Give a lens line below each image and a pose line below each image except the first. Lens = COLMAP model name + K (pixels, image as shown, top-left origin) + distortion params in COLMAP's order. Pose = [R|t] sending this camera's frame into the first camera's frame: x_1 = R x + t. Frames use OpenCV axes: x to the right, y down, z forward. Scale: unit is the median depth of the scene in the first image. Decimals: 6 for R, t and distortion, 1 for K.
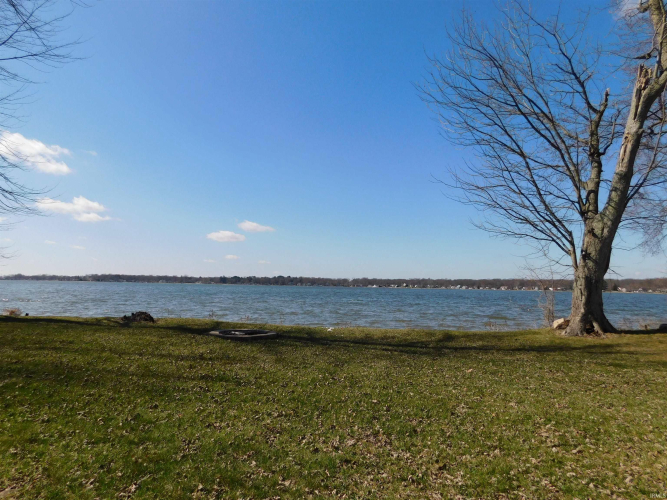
lens RADIAL K [[447.9, 0, 338.3], [0, 447.9, 249.6], [0, 0, 1]] dist [-0.061927, 0.054487]
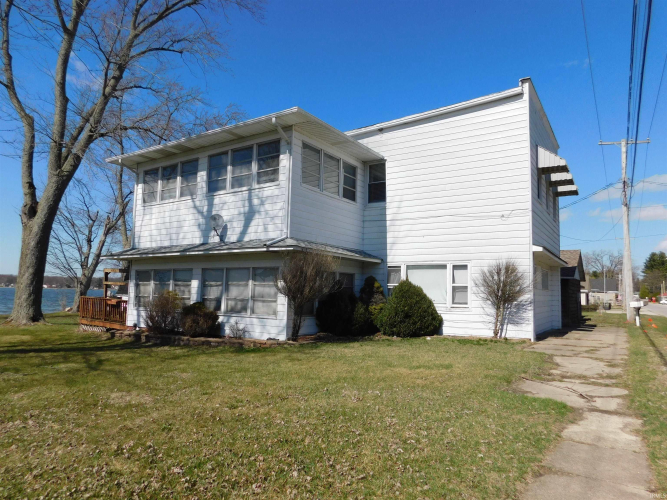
lens RADIAL K [[447.9, 0, 337.1], [0, 447.9, 248.1], [0, 0, 1]] dist [-0.061927, 0.054487]
pose [[0.514549, 0.074921, 0.854182, -0.609974], [-0.077333, 0.996171, -0.040791, -0.137068], [-0.853967, -0.045067, 0.518372, -1.102792]]
